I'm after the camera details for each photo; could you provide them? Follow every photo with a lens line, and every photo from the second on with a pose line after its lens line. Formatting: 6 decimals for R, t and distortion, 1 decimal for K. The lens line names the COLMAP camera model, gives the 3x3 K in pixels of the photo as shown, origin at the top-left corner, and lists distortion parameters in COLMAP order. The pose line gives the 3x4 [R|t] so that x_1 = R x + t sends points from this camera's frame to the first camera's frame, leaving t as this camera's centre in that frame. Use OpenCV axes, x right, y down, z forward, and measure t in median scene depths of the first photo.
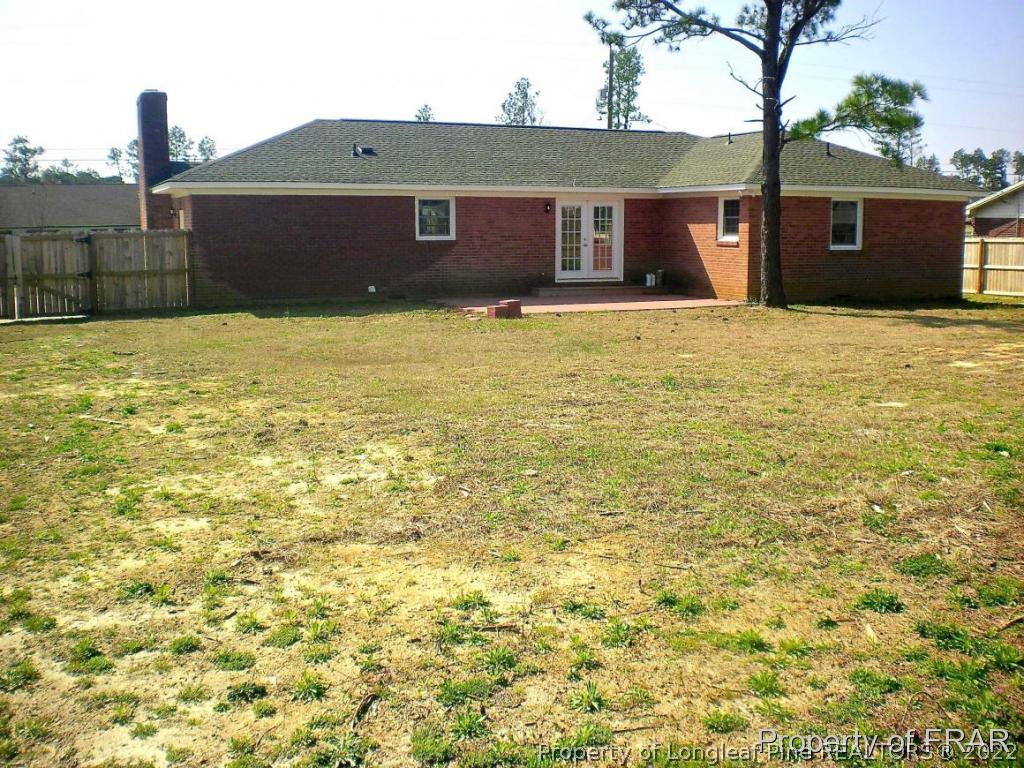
lens RADIAL K [[1086.6, 0, 514.8], [0, 1086.6, 385.2], [0, 0, 1]] dist [-0.097421, 0.000000]
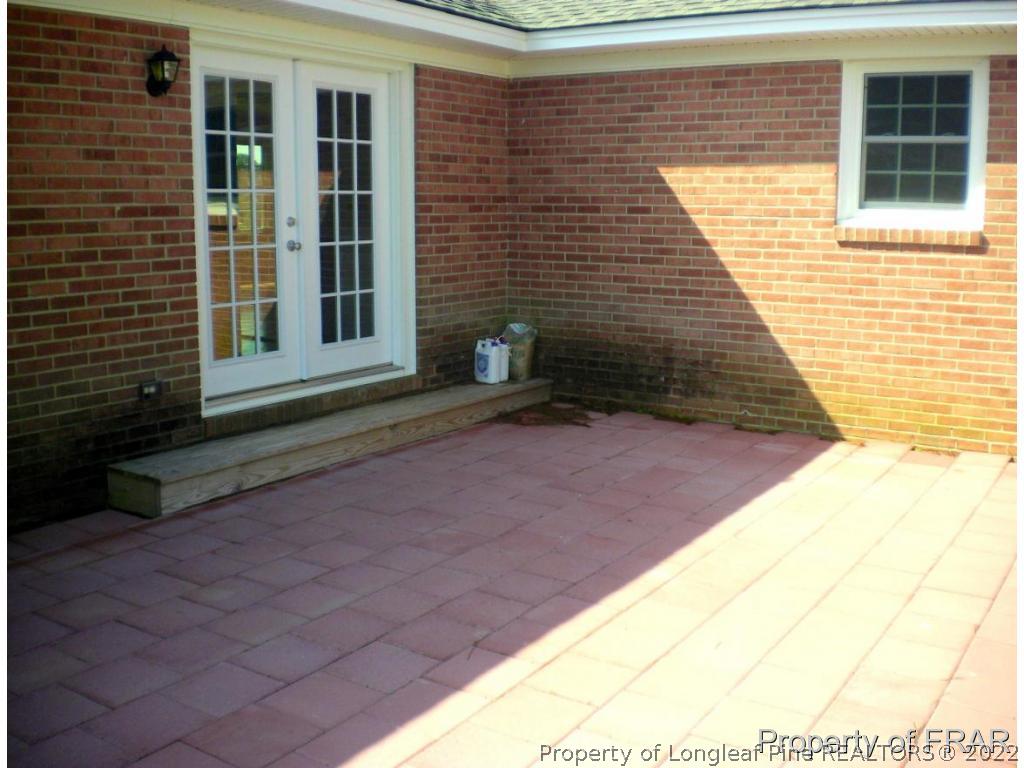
lens RADIAL K [[1086.6, 0, 505.9], [0, 1086.6, 385.1], [0, 0, 1]] dist [-0.097421, 0.000000]
pose [[0.836818, -0.084967, 0.540848, -0.028536], [0.071035, 0.996384, 0.046623, -0.106524], [-0.542853, -0.000595, 0.839827, 0.775324]]
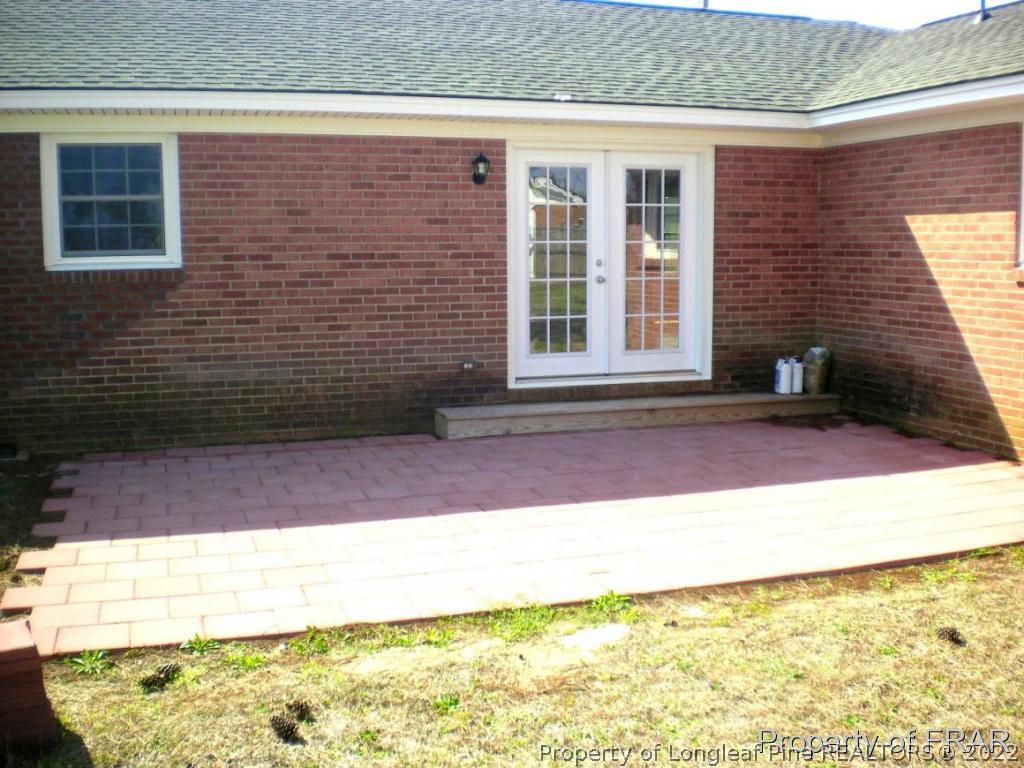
lens RADIAL K [[1086.6, 0, 511.7], [0, 1086.6, 378.3], [0, 0, 1]] dist [-0.097421, 0.000000]
pose [[0.995161, 0.008335, -0.097899, 0.071306], [-0.010309, 0.999753, -0.019671, -0.090683], [0.097711, 0.020585, 0.995002, 0.655102]]
